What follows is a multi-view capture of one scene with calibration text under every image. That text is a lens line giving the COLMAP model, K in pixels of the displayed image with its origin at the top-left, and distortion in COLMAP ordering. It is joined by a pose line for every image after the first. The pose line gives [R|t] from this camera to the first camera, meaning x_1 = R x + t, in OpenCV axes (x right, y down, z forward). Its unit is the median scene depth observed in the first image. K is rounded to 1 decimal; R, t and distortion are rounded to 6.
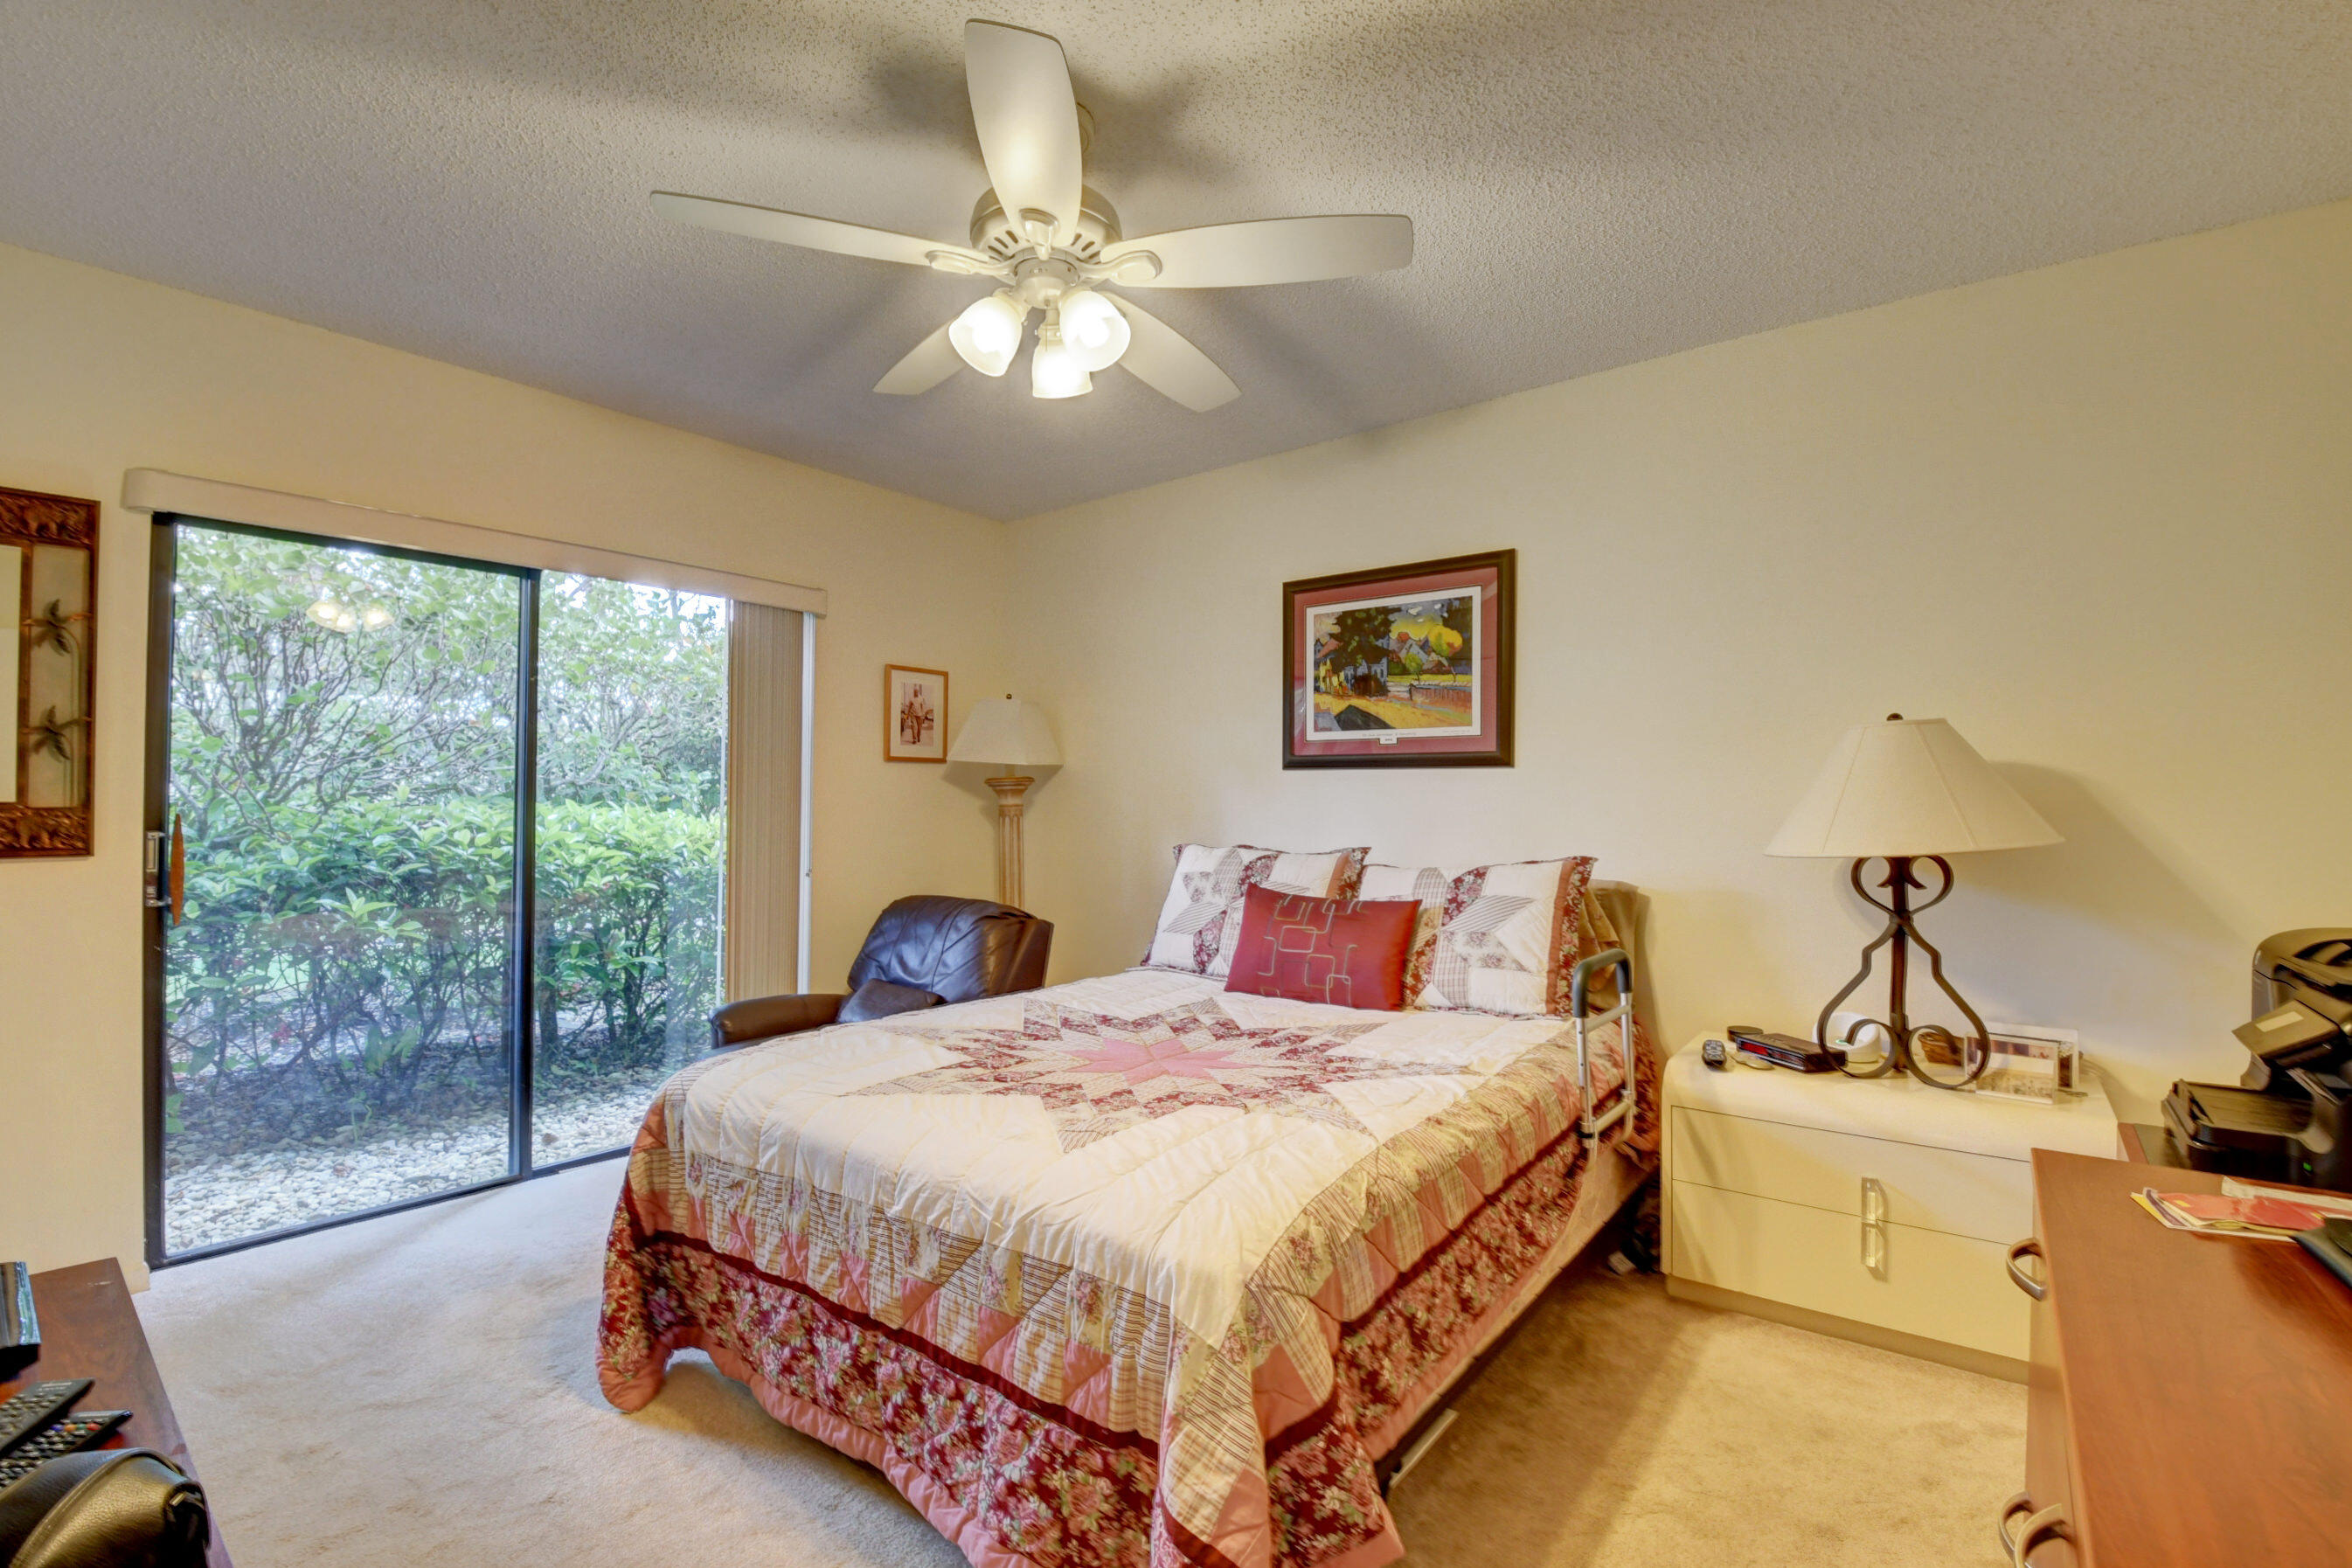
lens RADIAL K [[1036.5, 0, 1170.1], [0, 1036.5, 789.2], [0, 0, 1]] dist [0.026443, -0.028047]
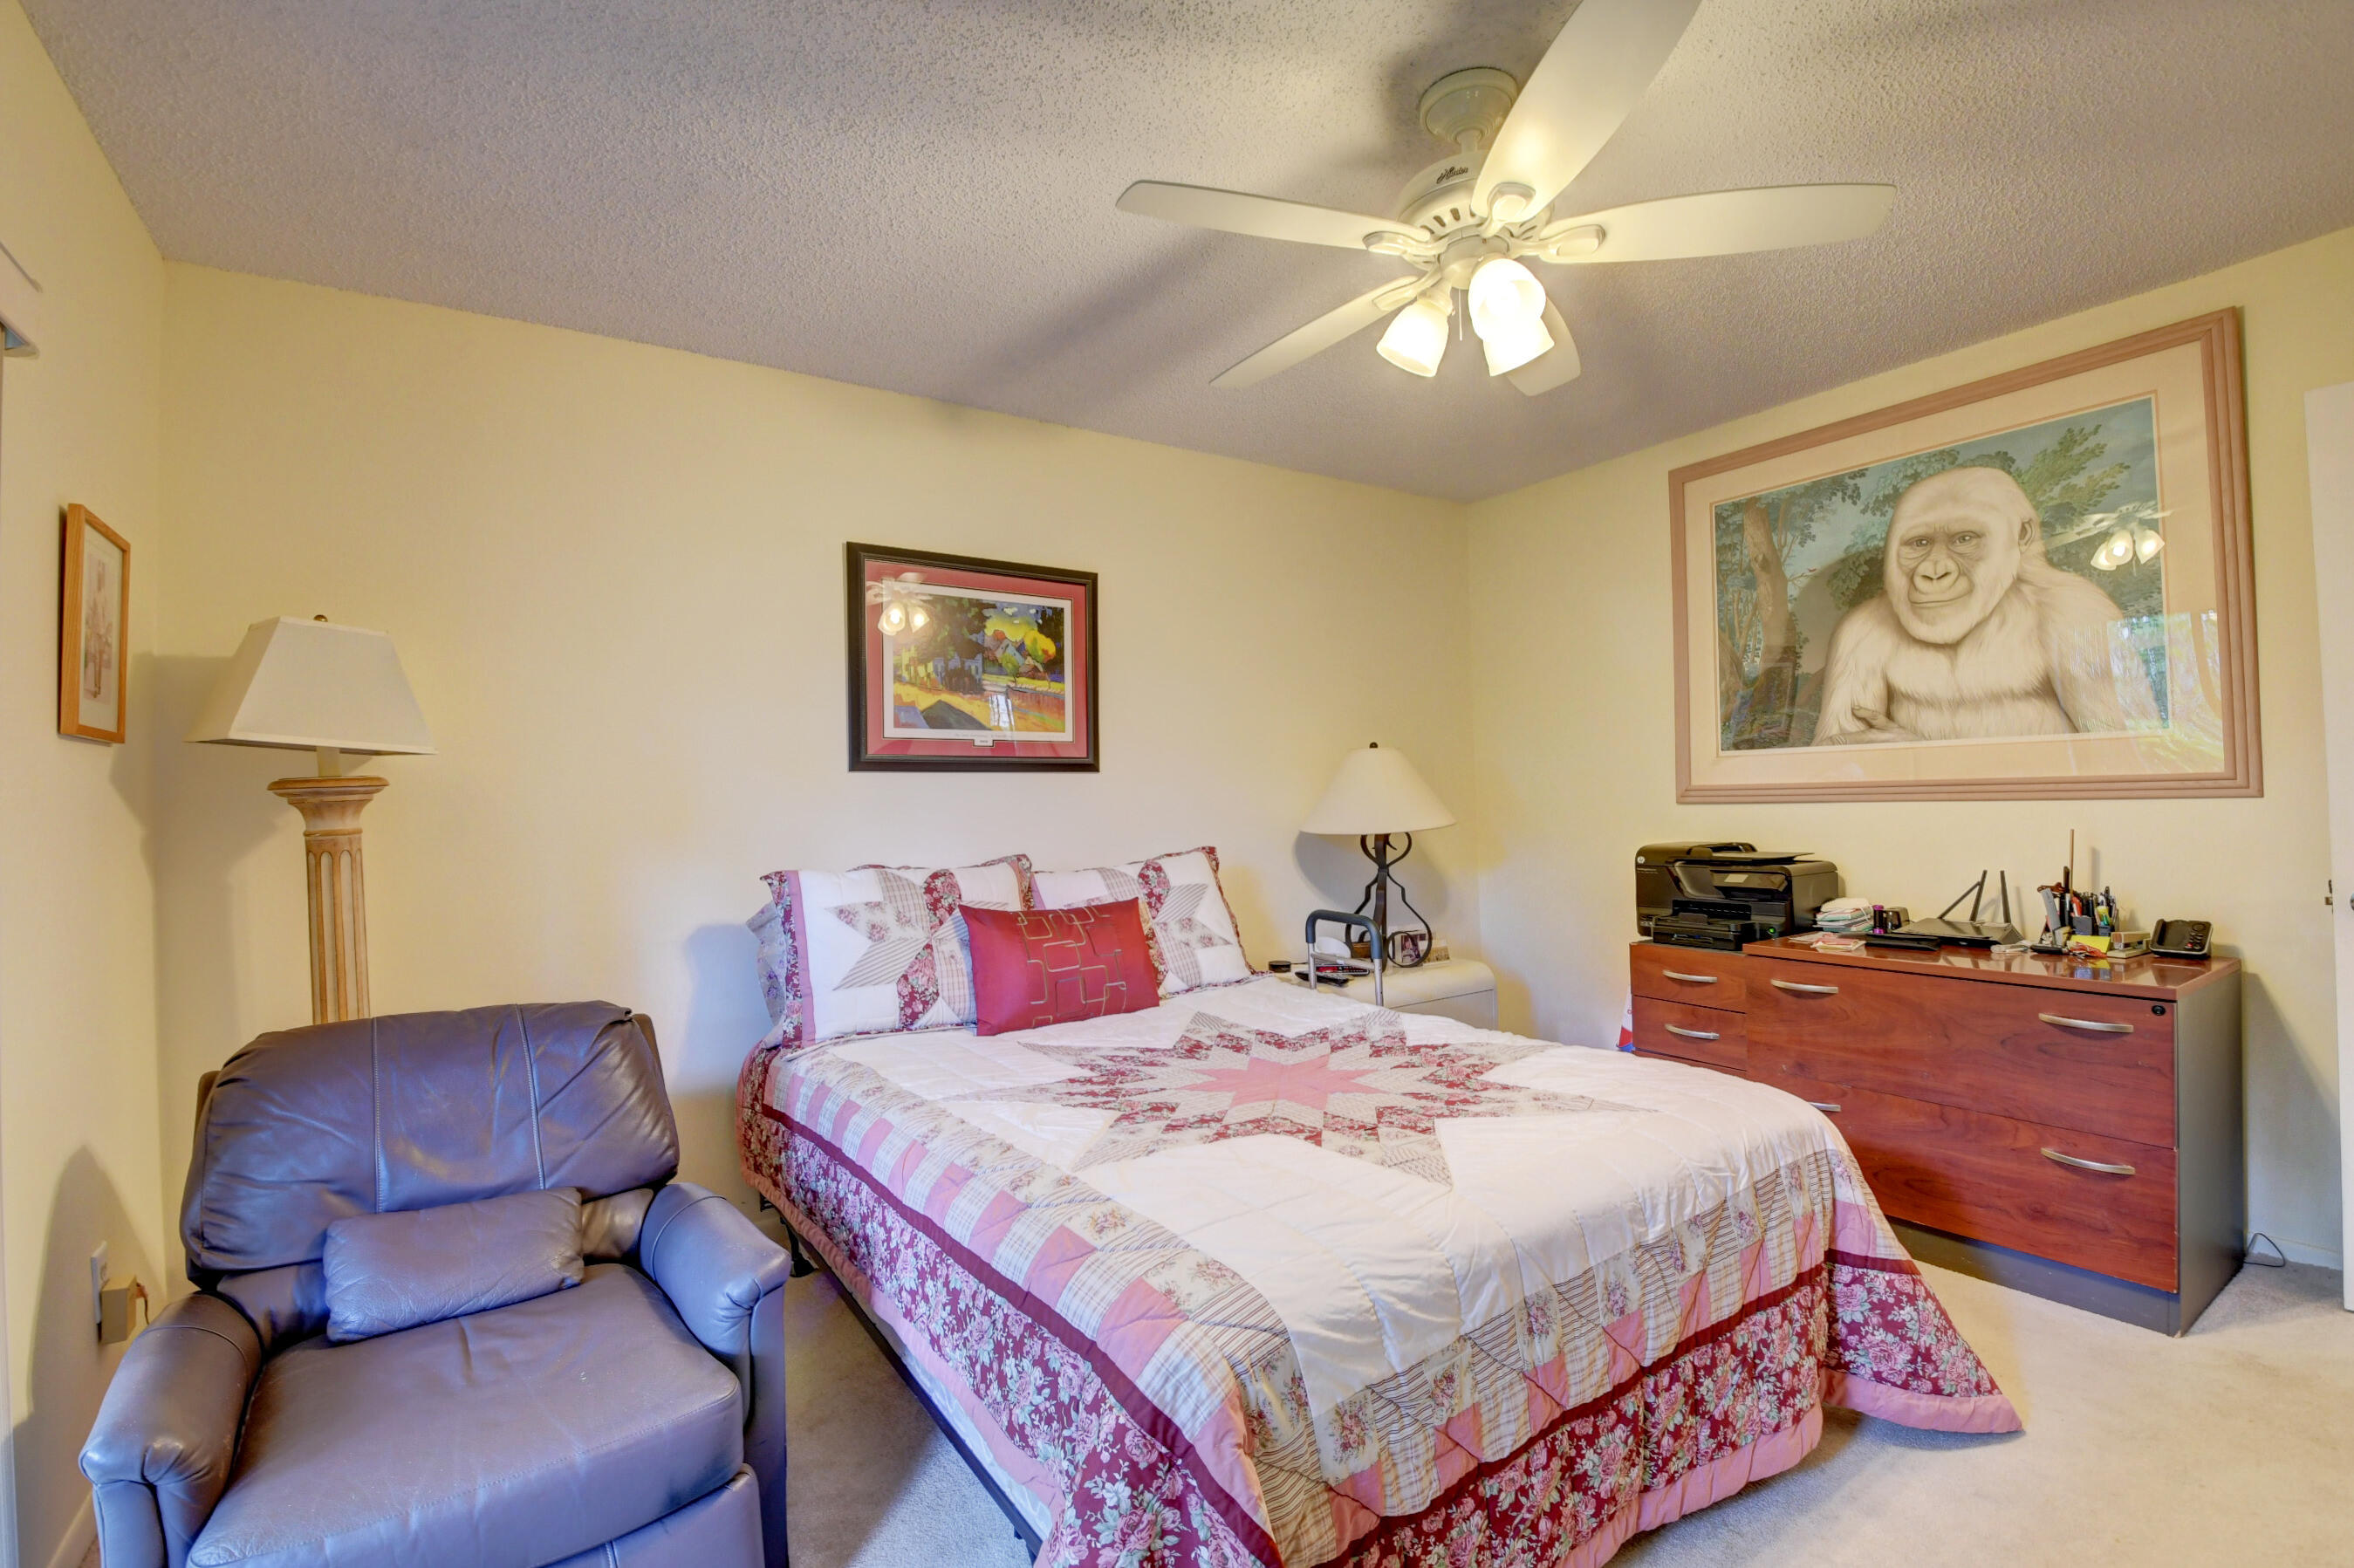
lens RADIAL K [[1037.4, 0, 1171.1], [0, 1037.4, 789.2], [0, 0, 1]] dist [0.026443, -0.028047]
pose [[0.315131, -0.001013, 0.949048, -0.790617], [0.011954, 0.999924, -0.002902, 0.000679], [-0.948973, 0.012259, 0.315119, 0.677475]]
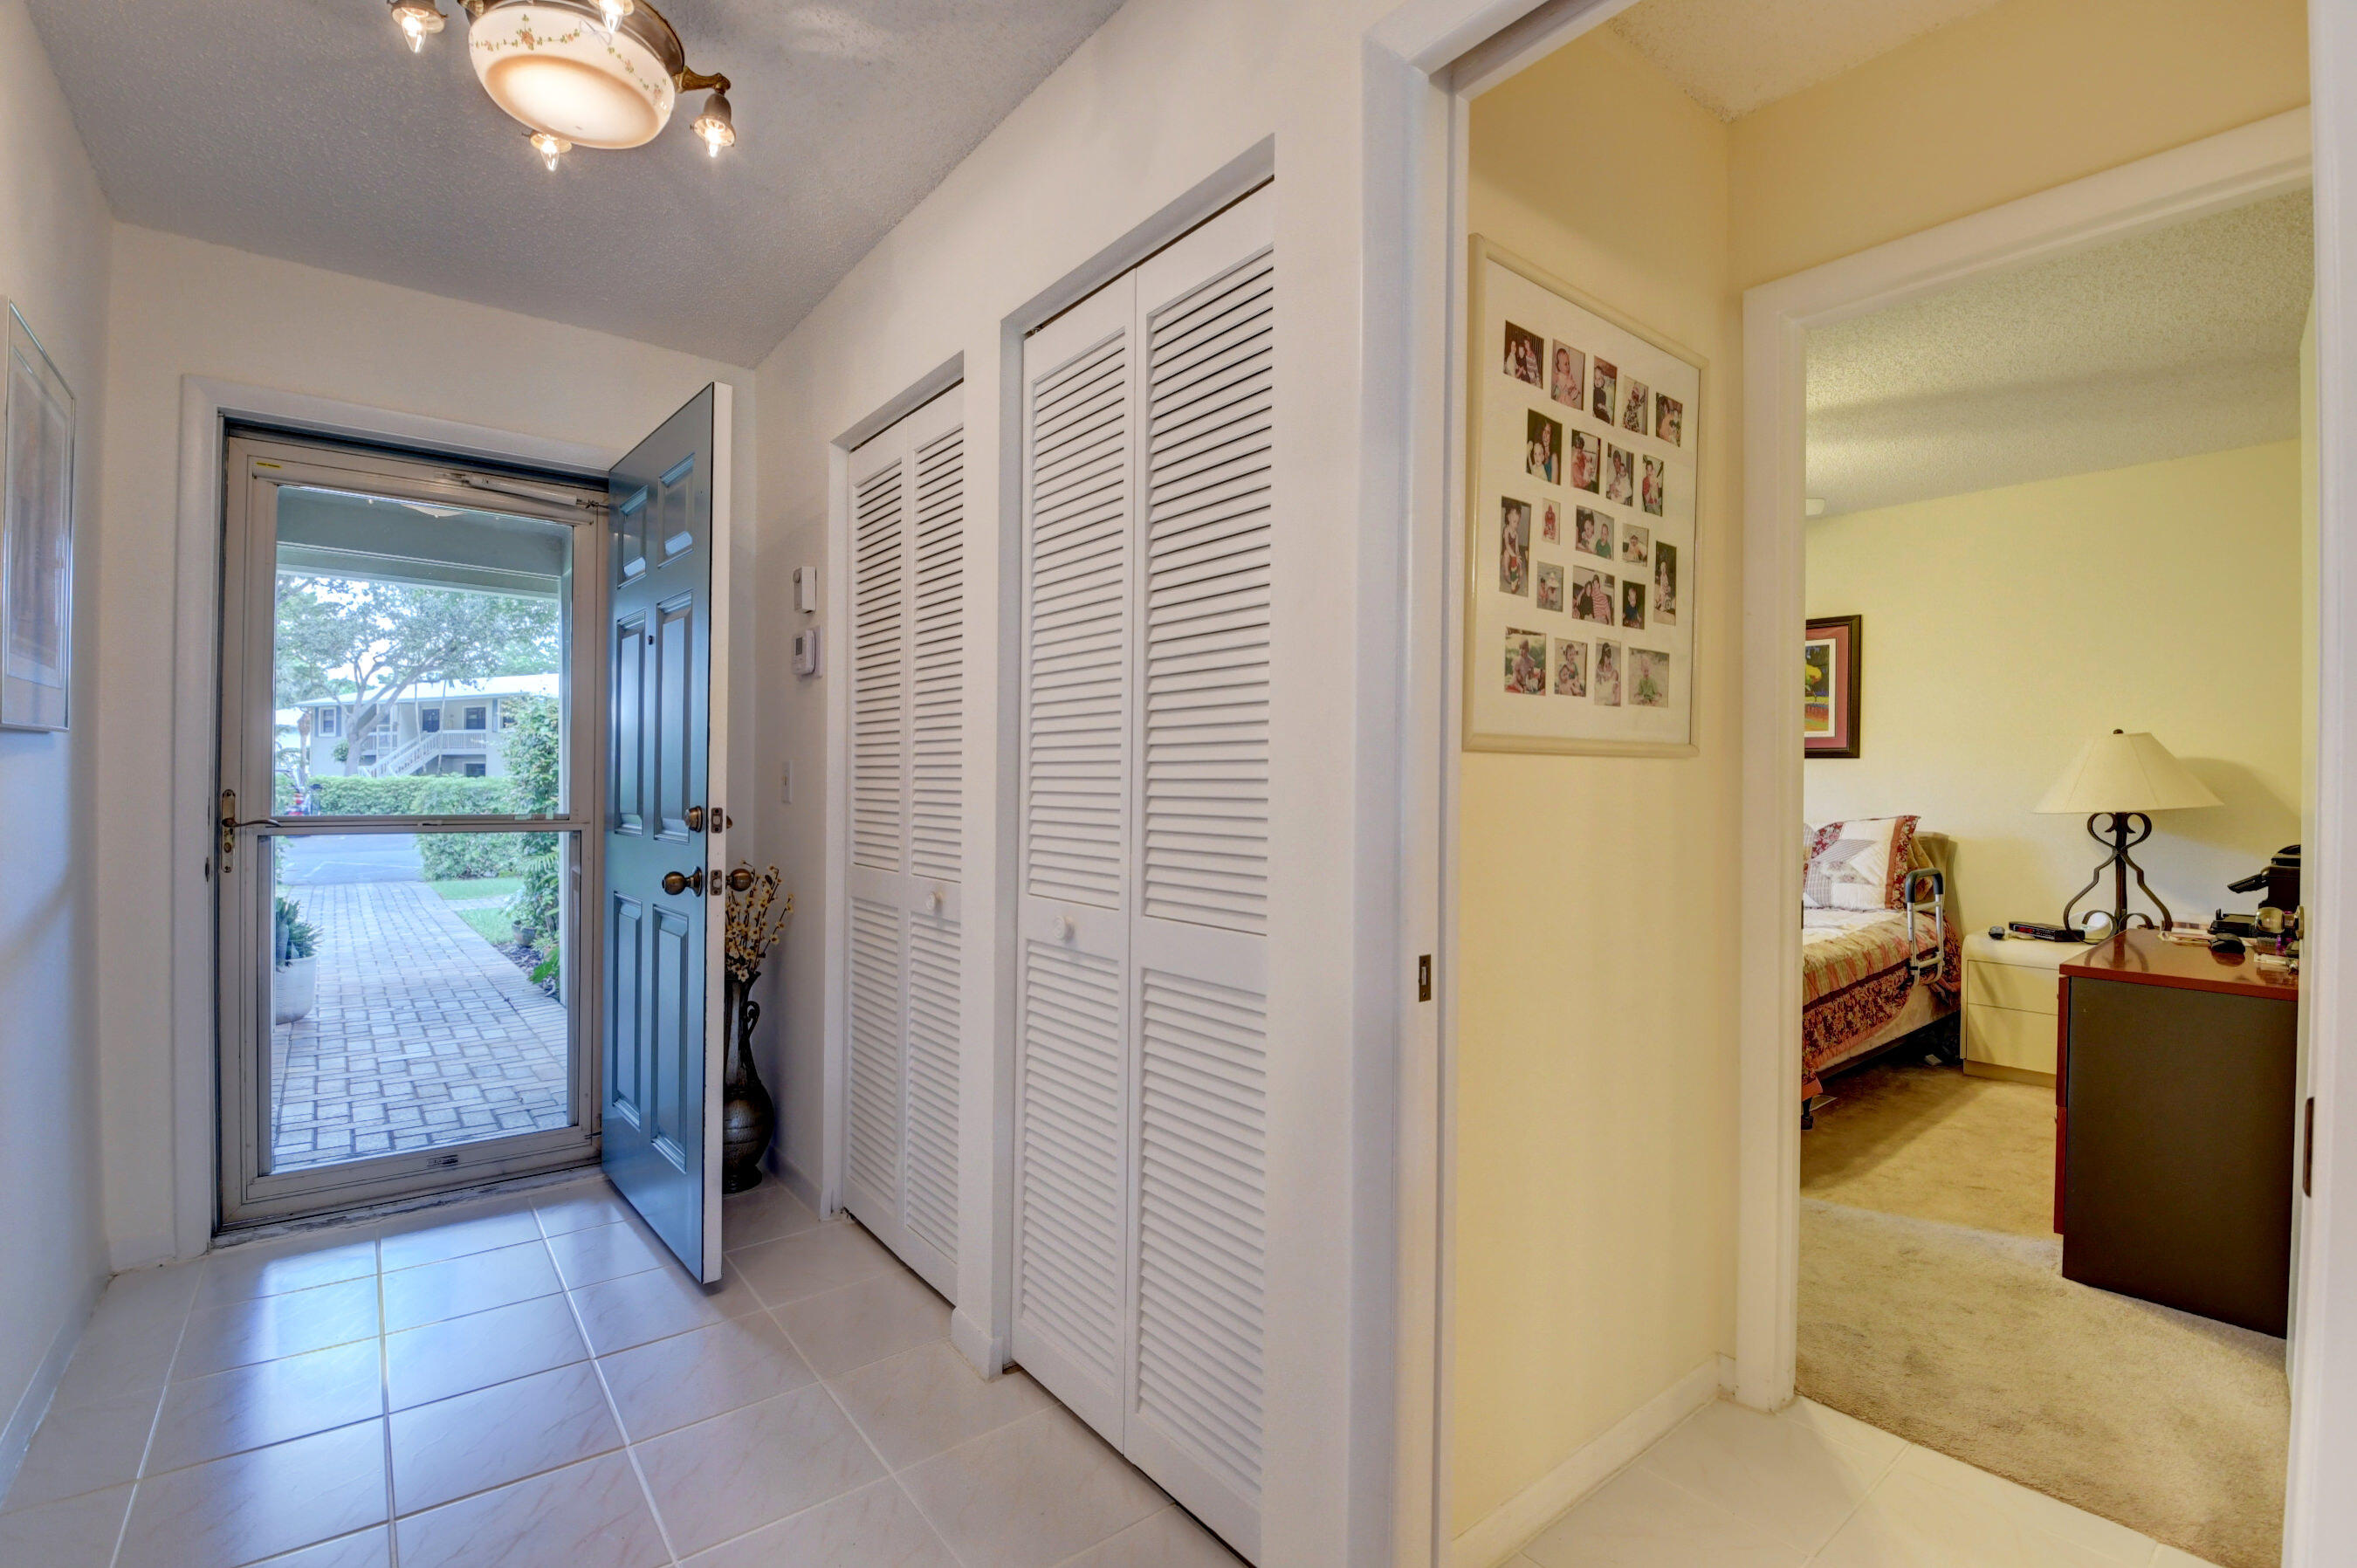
lens RADIAL K [[1027.1, 0, 1178.7], [0, 1027.1, 789.3], [0, 0, 1]] dist [0.016487, -0.032839]
pose [[0.973913, 0.002042, -0.226913, -0.346805], [0.002601, 0.999793, 0.020160, -0.009596], [0.226907, -0.020225, 0.973706, -0.804833]]
